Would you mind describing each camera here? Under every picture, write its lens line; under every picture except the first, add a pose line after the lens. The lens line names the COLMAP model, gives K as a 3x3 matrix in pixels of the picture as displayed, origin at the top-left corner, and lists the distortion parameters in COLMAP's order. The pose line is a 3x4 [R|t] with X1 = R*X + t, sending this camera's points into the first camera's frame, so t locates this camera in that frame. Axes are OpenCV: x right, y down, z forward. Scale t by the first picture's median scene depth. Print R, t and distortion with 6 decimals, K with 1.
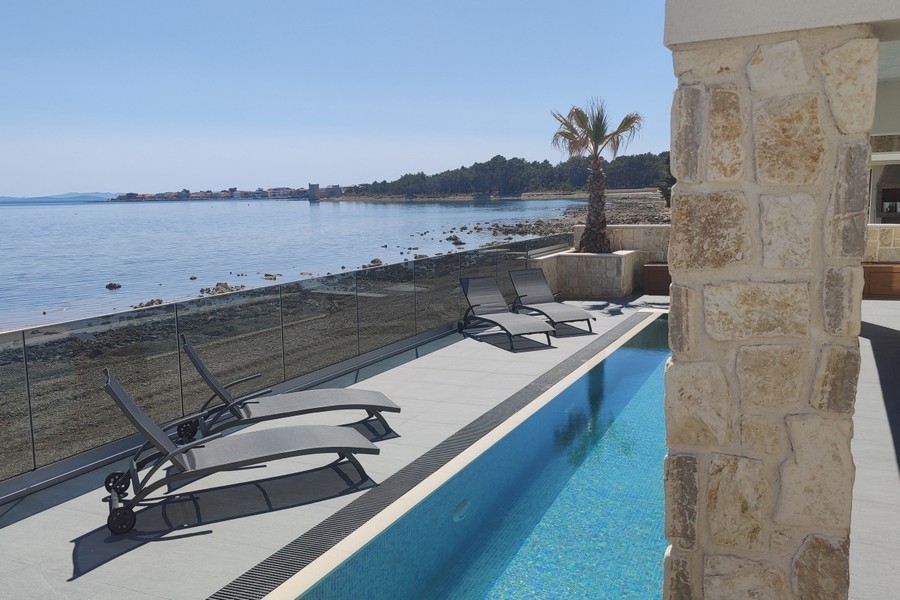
lens RADIAL K [[794.4, 0, 449.7], [0, 794.4, 302.3], [0, 0, 1]] dist [0.017876, 0.012159]
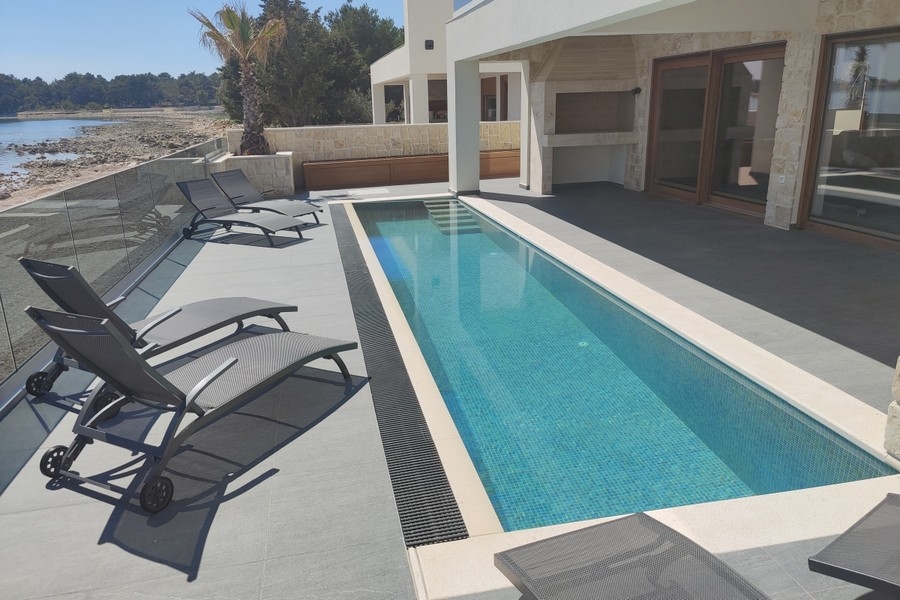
lens RADIAL K [[678.8, 0, 450.2], [0, 678.8, 298.2], [0, 0, 1]] dist [0.004618, 0.005538]
pose [[0.781210, -0.170869, 0.600429, -0.194921], [0.092958, 0.982929, 0.158773, 0.005386], [-0.617309, -0.068220, 0.783758, 0.120428]]
